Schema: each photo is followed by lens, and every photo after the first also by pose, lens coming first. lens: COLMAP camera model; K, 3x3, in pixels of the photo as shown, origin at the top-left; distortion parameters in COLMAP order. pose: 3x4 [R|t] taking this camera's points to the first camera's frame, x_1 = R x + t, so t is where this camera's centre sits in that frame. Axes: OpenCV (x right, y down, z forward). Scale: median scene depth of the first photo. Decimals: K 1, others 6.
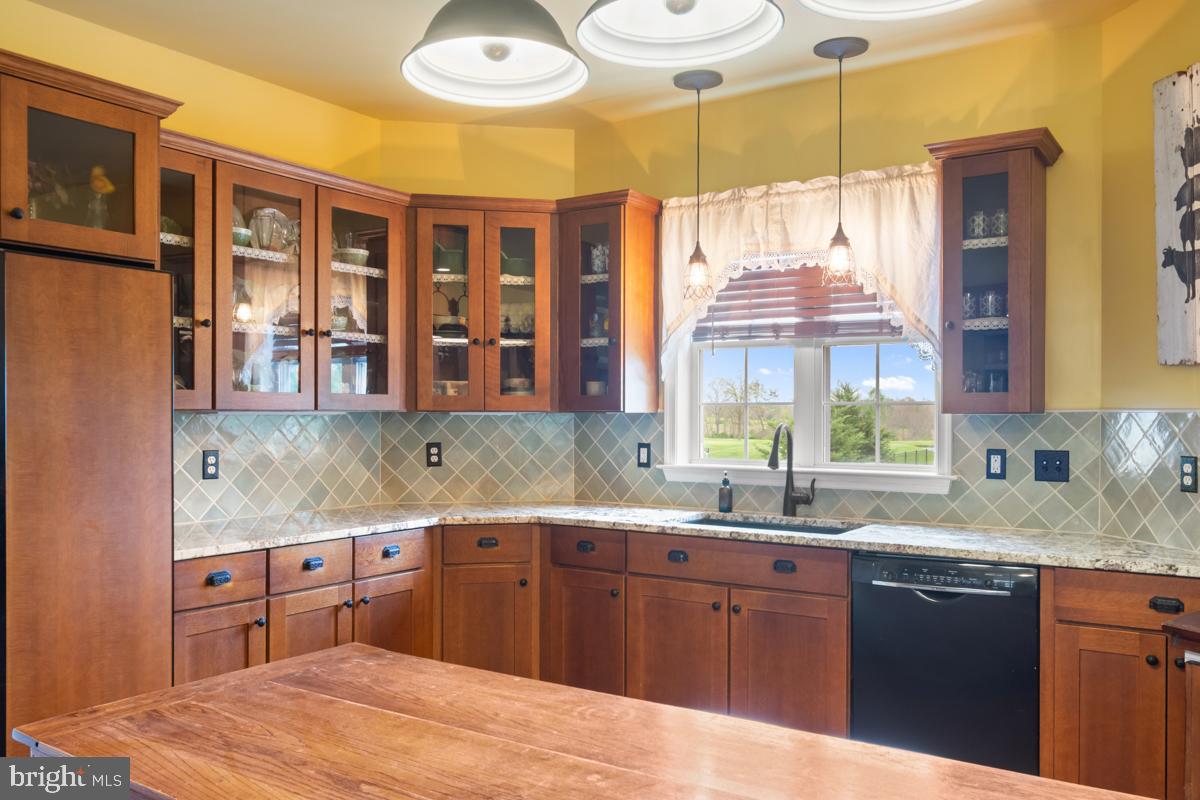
lens RADIAL K [[951.3, 0, 601.3], [0, 951.3, 417.0], [0, 0, 1]] dist [-0.001590, 0.010146]
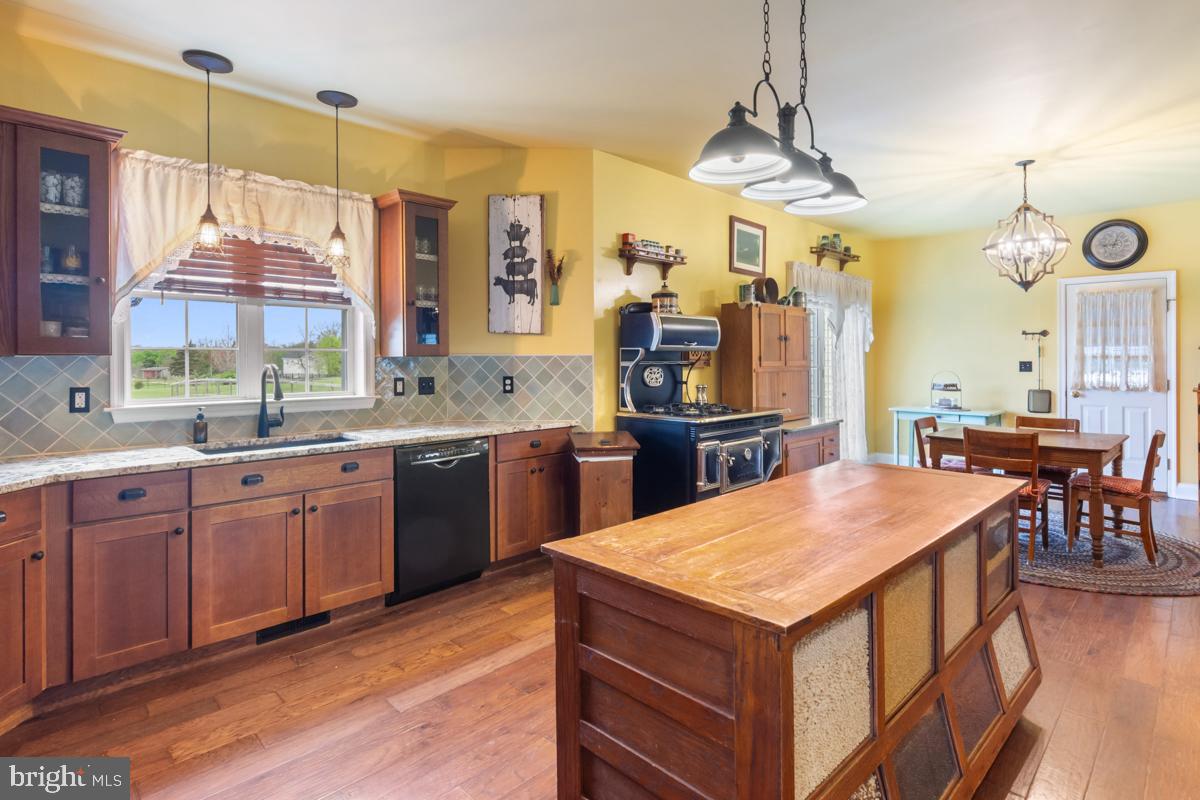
lens RADIAL K [[604.8, 0, 604.8], [0, 604.8, 352.9], [0, 0, 1]] dist [0.004885, -0.001306]
pose [[0.199903, 0.007540, 0.979787, -0.515868], [0.008288, 0.999922, -0.009386, 0.002697], [-0.979781, 0.009997, 0.199825, 0.402417]]
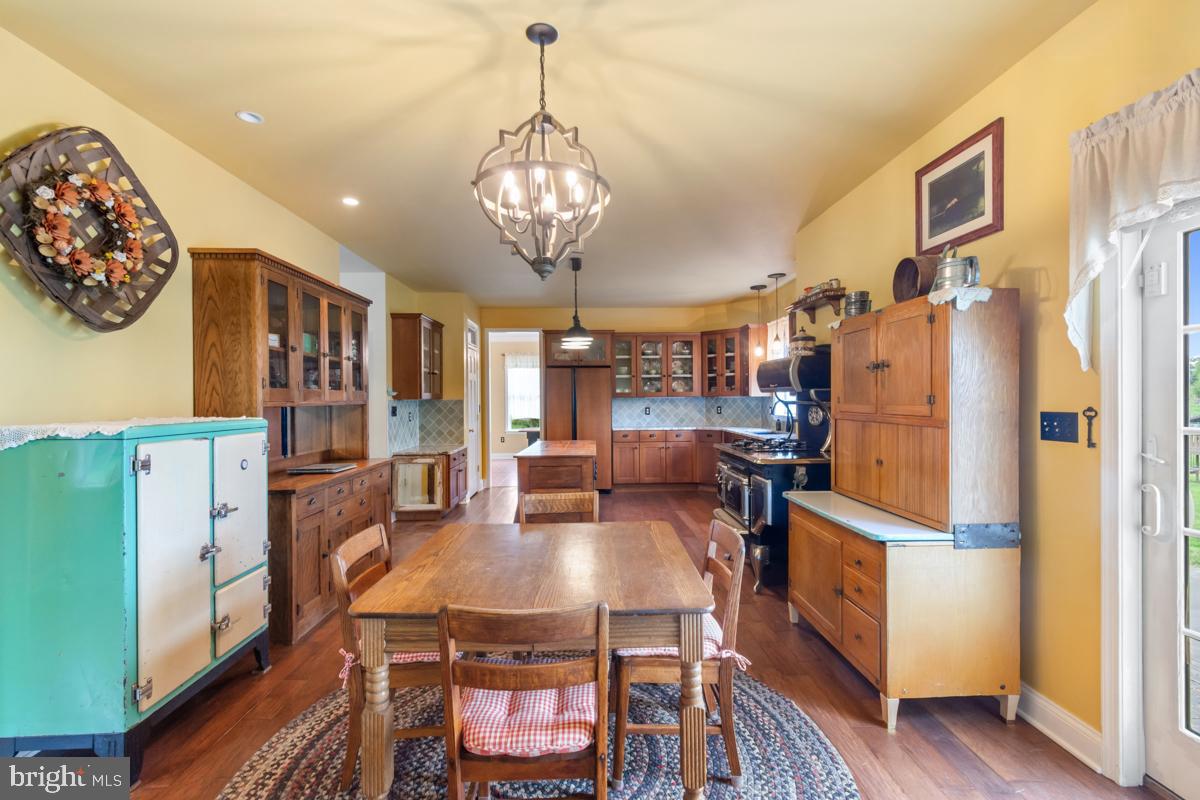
lens RADIAL K [[536.6, 0, 596.4], [0, 536.6, 400.8], [0, 0, 1]] dist [-0.005058, 0.000042]
pose [[0.570359, -0.000846, -0.821395, 1.204679], [0.004178, 0.999990, 0.001871, 0.003497], [0.821385, -0.004499, 0.570357, -0.399199]]
